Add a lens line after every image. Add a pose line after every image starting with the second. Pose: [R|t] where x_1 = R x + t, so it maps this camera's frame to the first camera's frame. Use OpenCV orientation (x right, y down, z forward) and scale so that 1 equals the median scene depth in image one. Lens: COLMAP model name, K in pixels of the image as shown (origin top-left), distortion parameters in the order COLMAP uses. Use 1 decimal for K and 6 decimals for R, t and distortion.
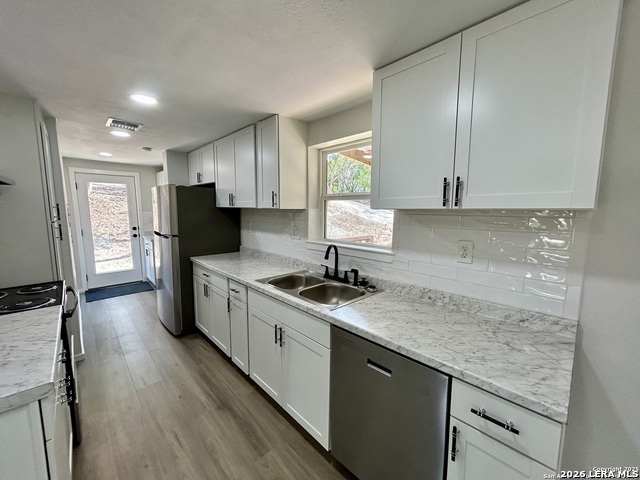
lens RADIAL K [[262.1, 0, 317.5], [0, 262.1, 240.0], [0, 0, 1]] dist [0.002681, -0.000615]
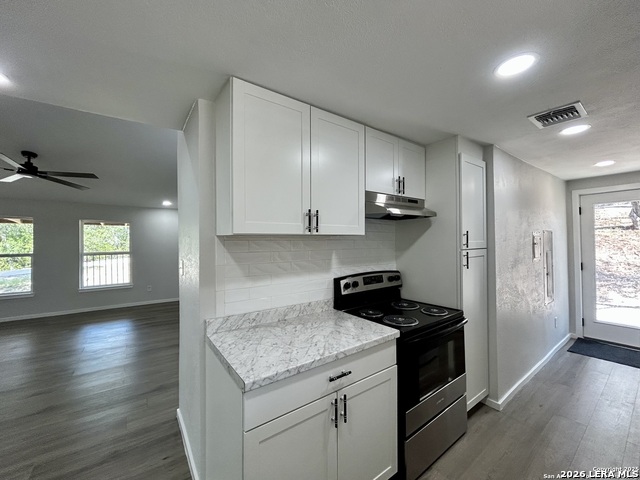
lens RADIAL K [[262.1, 0, 322.5], [0, 262.1, 241.5], [0, 0, 1]] dist [0.002681, -0.000615]
pose [[-0.112813, 0.000385, -0.993616, 0.034011], [-0.111828, 0.993641, 0.013082, -0.046757], [0.987303, 0.112590, -0.112052, 0.521321]]
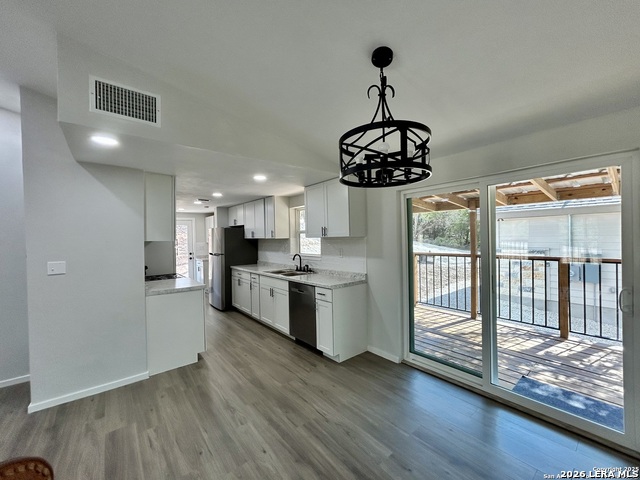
lens RADIAL K [[262.1, 0, 324.1], [0, 262.1, 240.6], [0, 0, 1]] dist [0.002681, -0.000615]
pose [[0.998212, -0.022638, -0.055328, 0.334786], [0.016446, 0.993805, -0.109918, 0.123864], [0.057474, 0.108811, 0.992400, -0.978621]]
